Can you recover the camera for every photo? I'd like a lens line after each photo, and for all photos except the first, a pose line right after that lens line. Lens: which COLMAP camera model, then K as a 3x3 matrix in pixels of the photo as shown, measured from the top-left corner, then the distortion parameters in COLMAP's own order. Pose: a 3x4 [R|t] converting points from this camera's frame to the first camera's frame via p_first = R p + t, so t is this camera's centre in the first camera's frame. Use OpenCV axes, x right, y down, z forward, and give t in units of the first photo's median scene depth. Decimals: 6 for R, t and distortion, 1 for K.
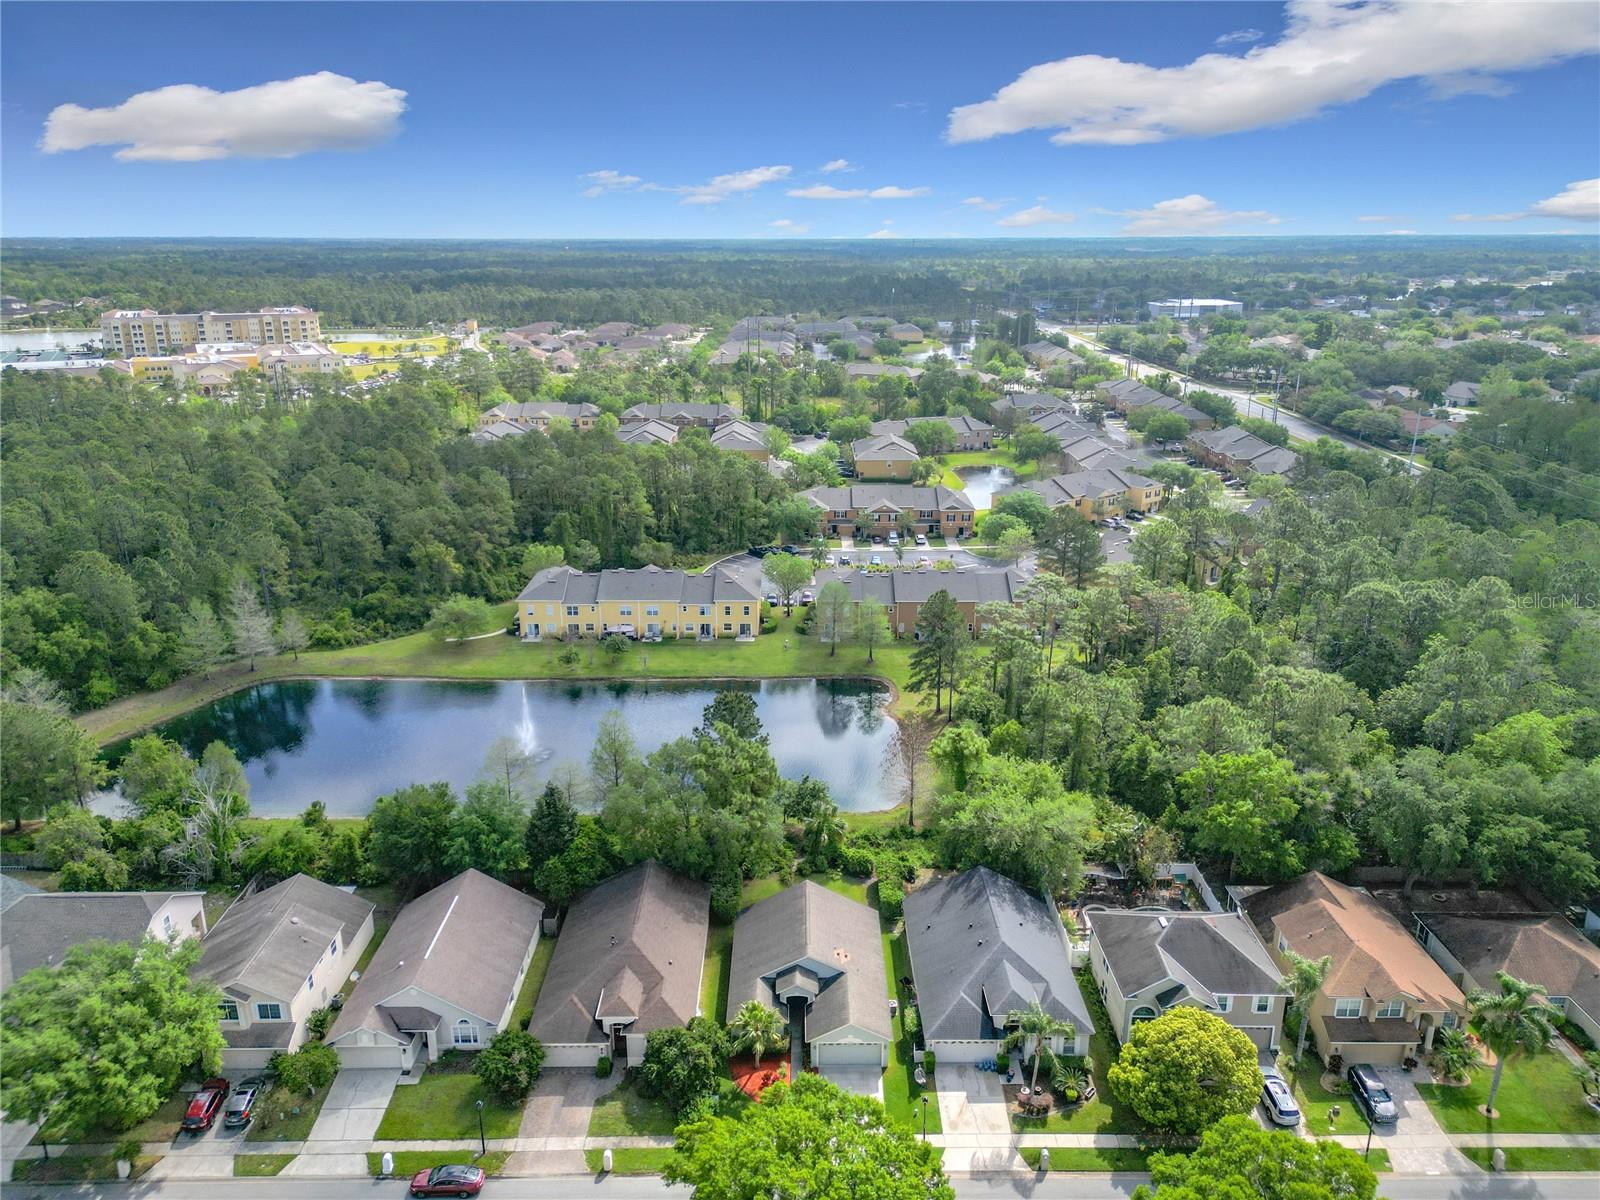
lens RADIAL K [[1128.7, 0, 803.3], [0, 1128.7, 597.7], [0, 0, 1]] dist [0.066629, -0.060802]
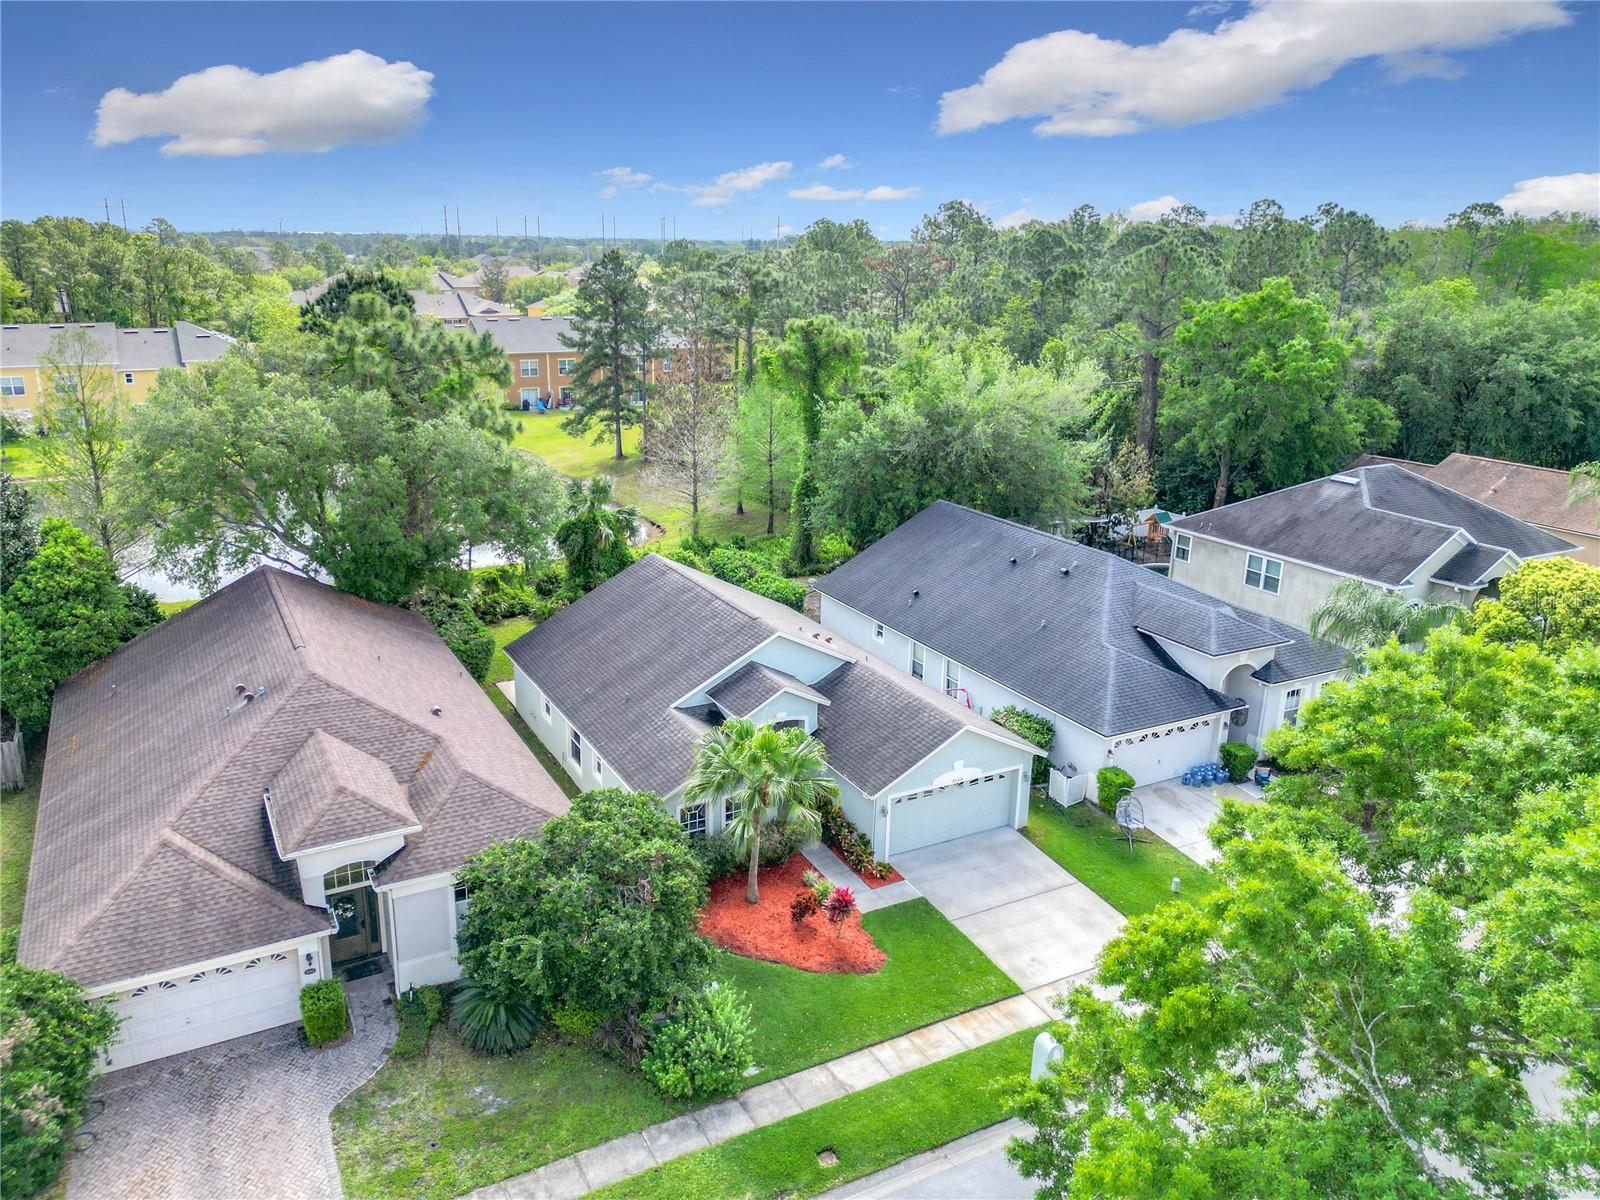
lens RADIAL K [[1135.0, 0, 745.6], [0, 1135.0, 598.3], [0, 0, 1]] dist [0.070113, -0.065141]
pose [[0.893206, -0.124376, 0.432104, -0.192028], [0.126533, 0.991675, 0.023885, 0.304370], [-0.431477, 0.033341, 0.901507, 0.659802]]
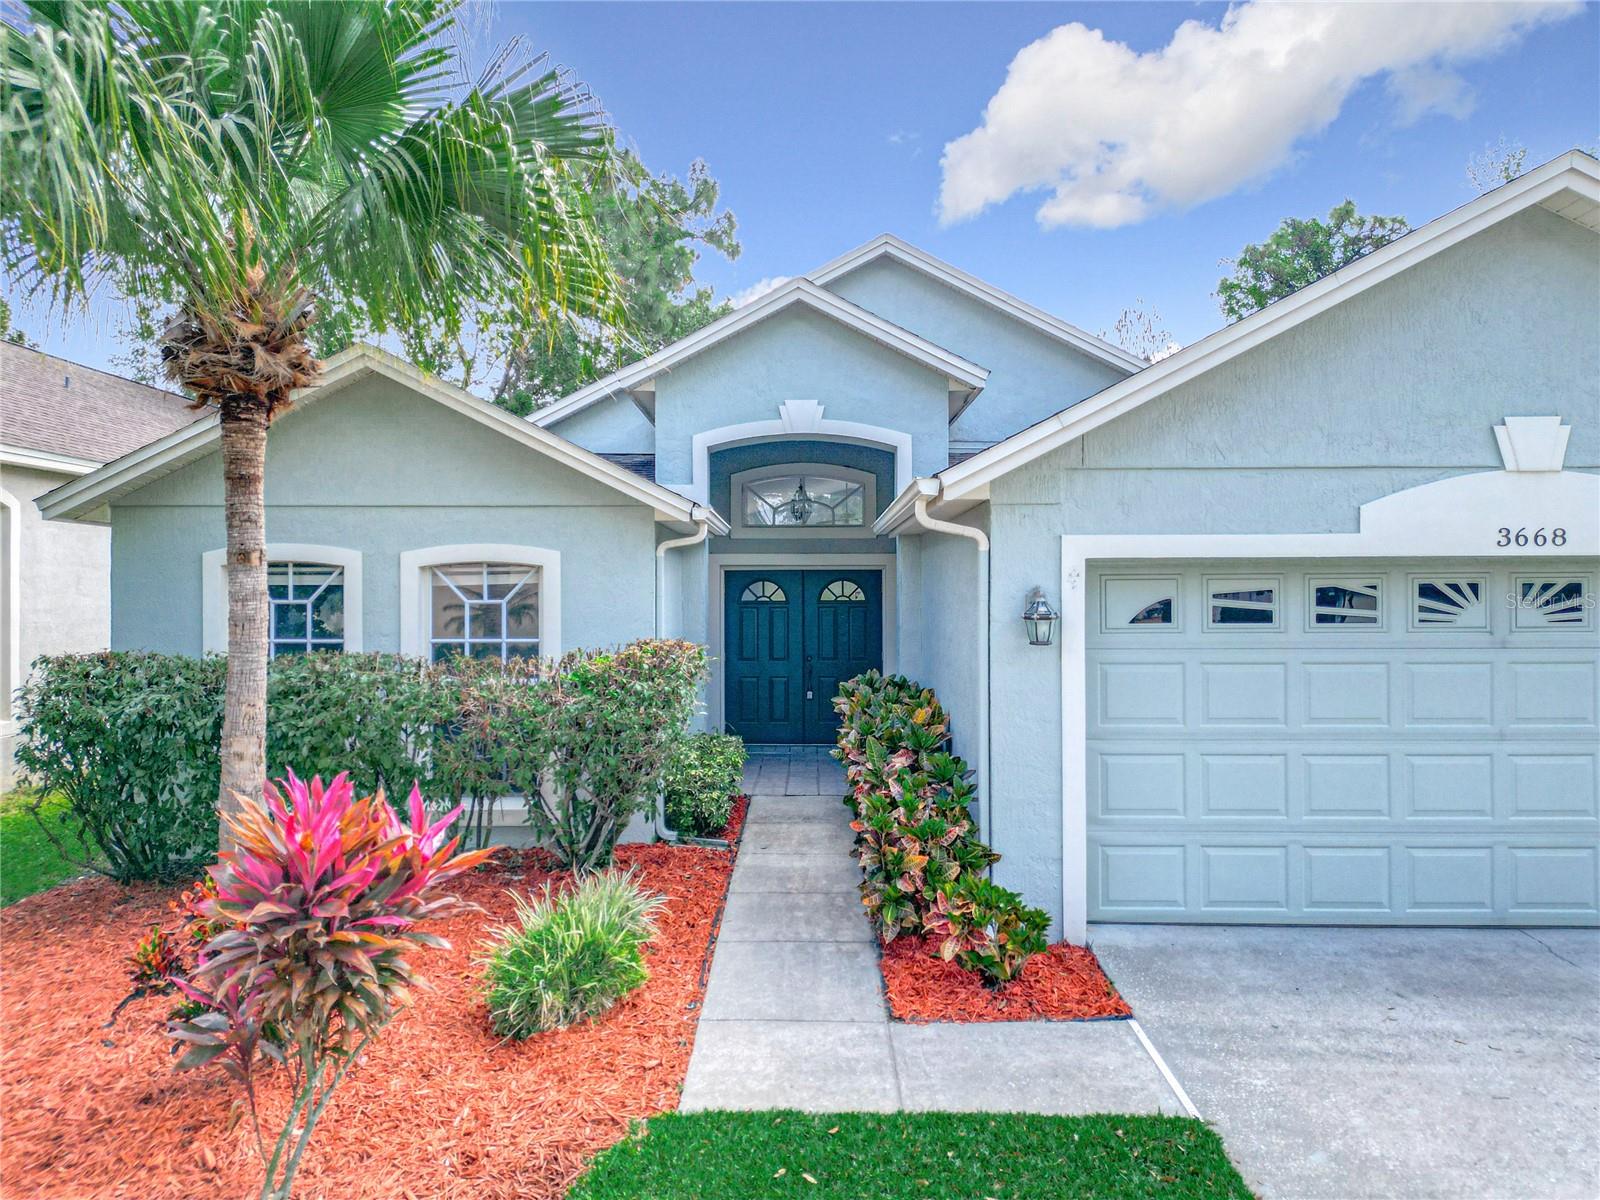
lens RADIAL K [[1128.7, 0, 803.3], [0, 1128.7, 597.7], [0, 0, 1]] dist [0.066629, -0.060802]
pose [[0.999935, 0.000834, -0.011362, -0.003989], [-0.004229, 0.953228, -0.302221, 0.412972], [0.010579, 0.302250, 0.953170, 0.924374]]
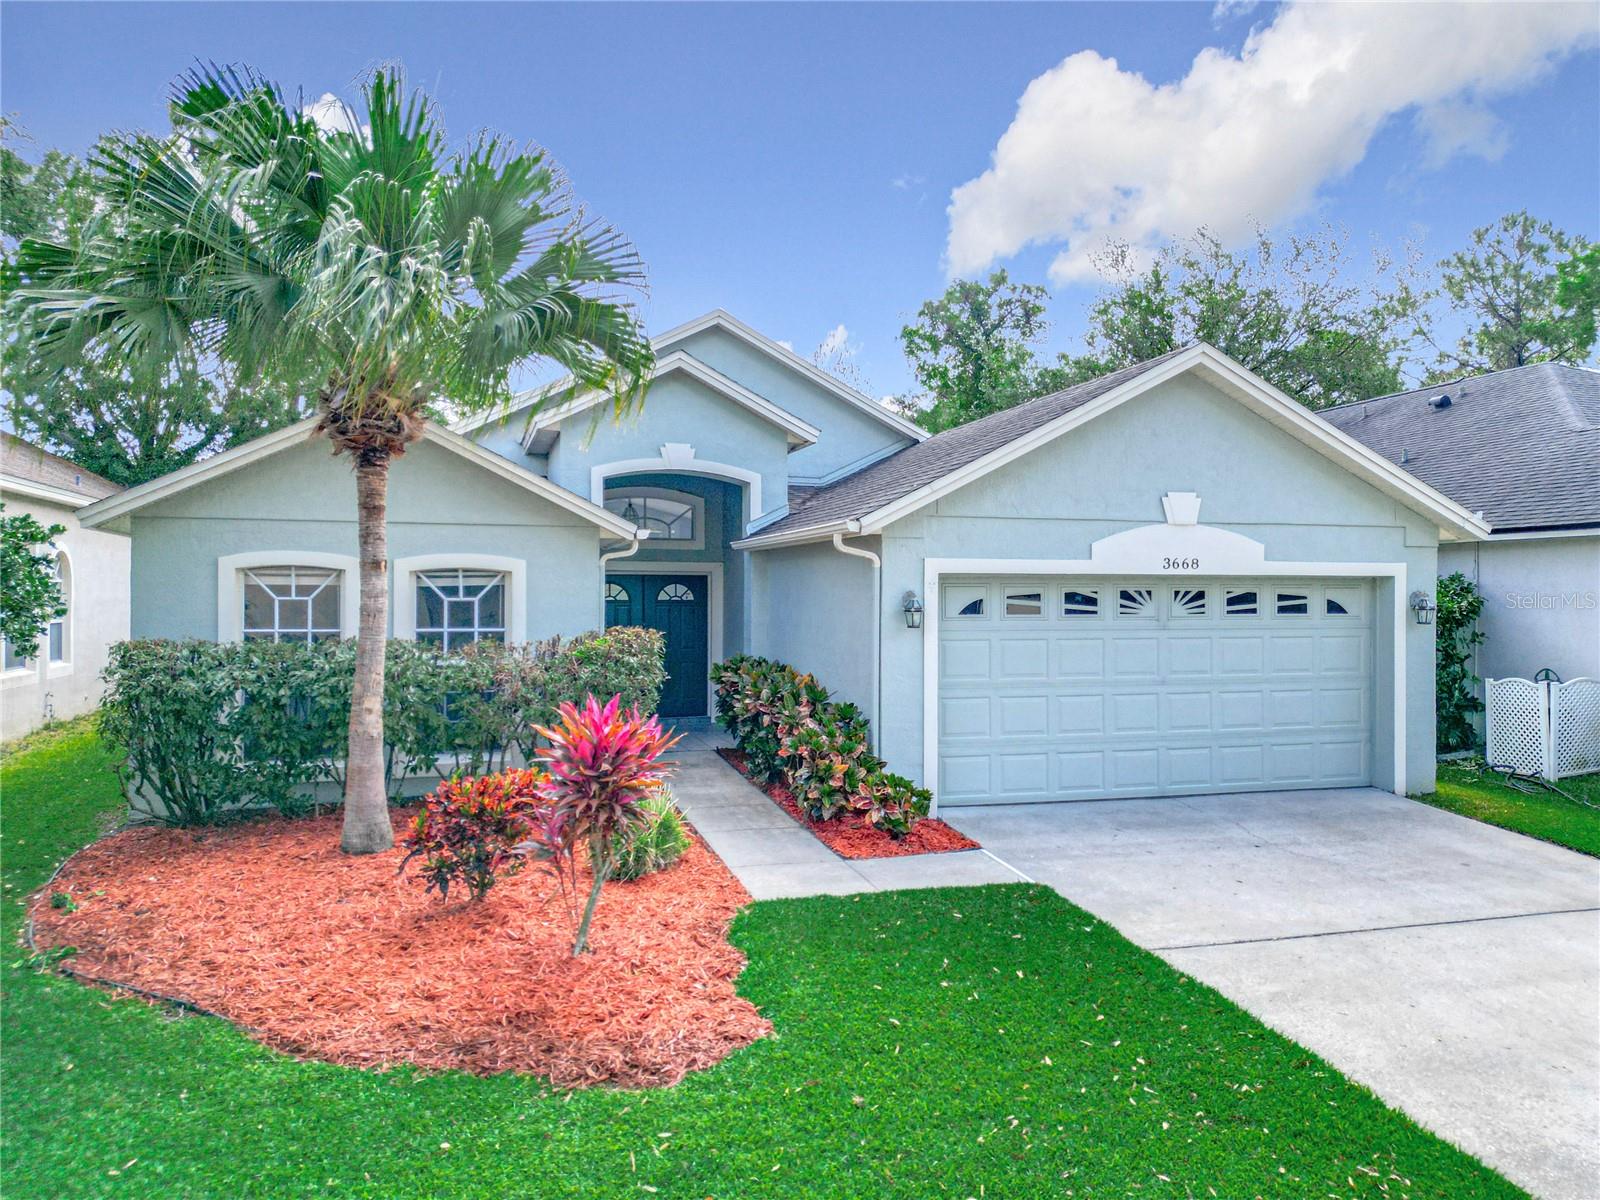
lens RADIAL K [[1128.7, 0, 803.3], [0, 1128.7, 597.7], [0, 0, 1]] dist [0.066629, -0.060802]
pose [[0.960683, 0.005548, 0.277592, -0.031392], [0.079062, 0.952942, -0.292661, 0.423142], [-0.266153, 0.303102, 0.915036, 0.893339]]
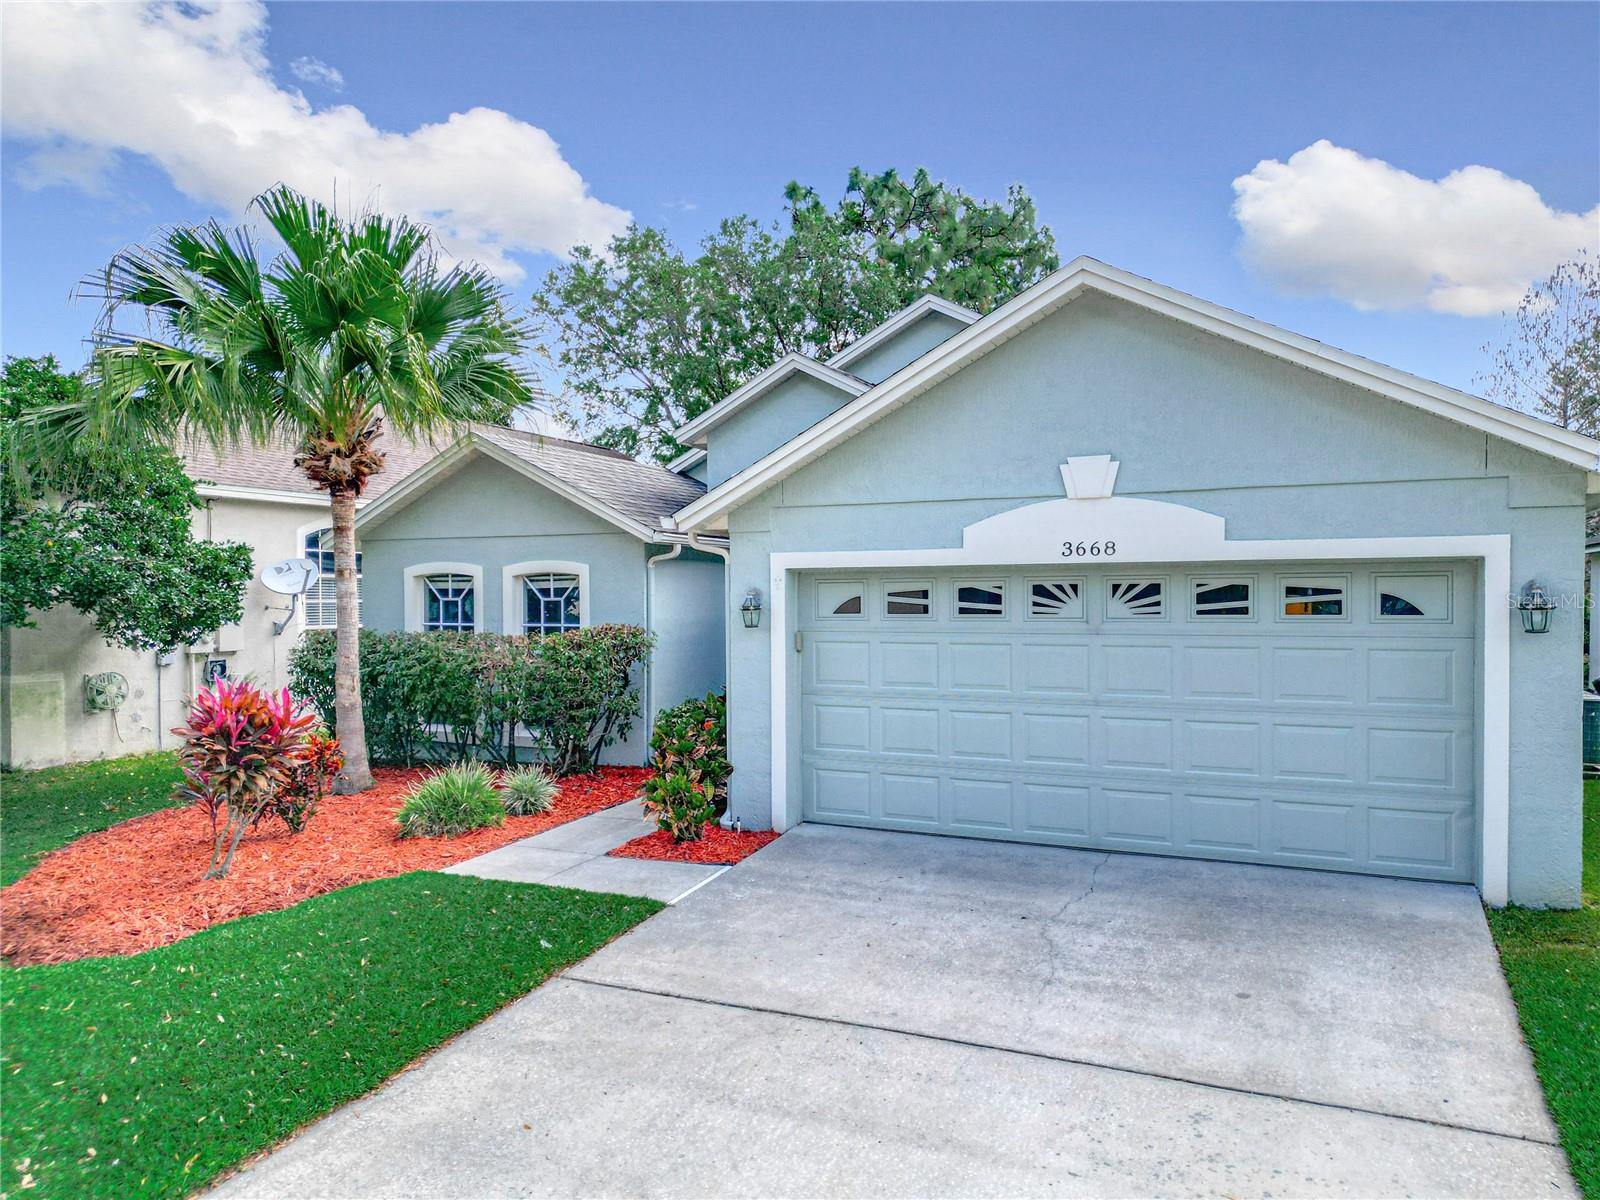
lens RADIAL K [[1142.9, 0, 798.7], [0, 1142.9, 616.3], [0, 0, 1]] dist [0.074152, -0.059570]
pose [[0.906047, 0.007167, -0.423116, 0.059474], [-0.128524, 0.957288, -0.259001, 0.420184], [0.403188, 0.289048, 0.868269, 0.902491]]
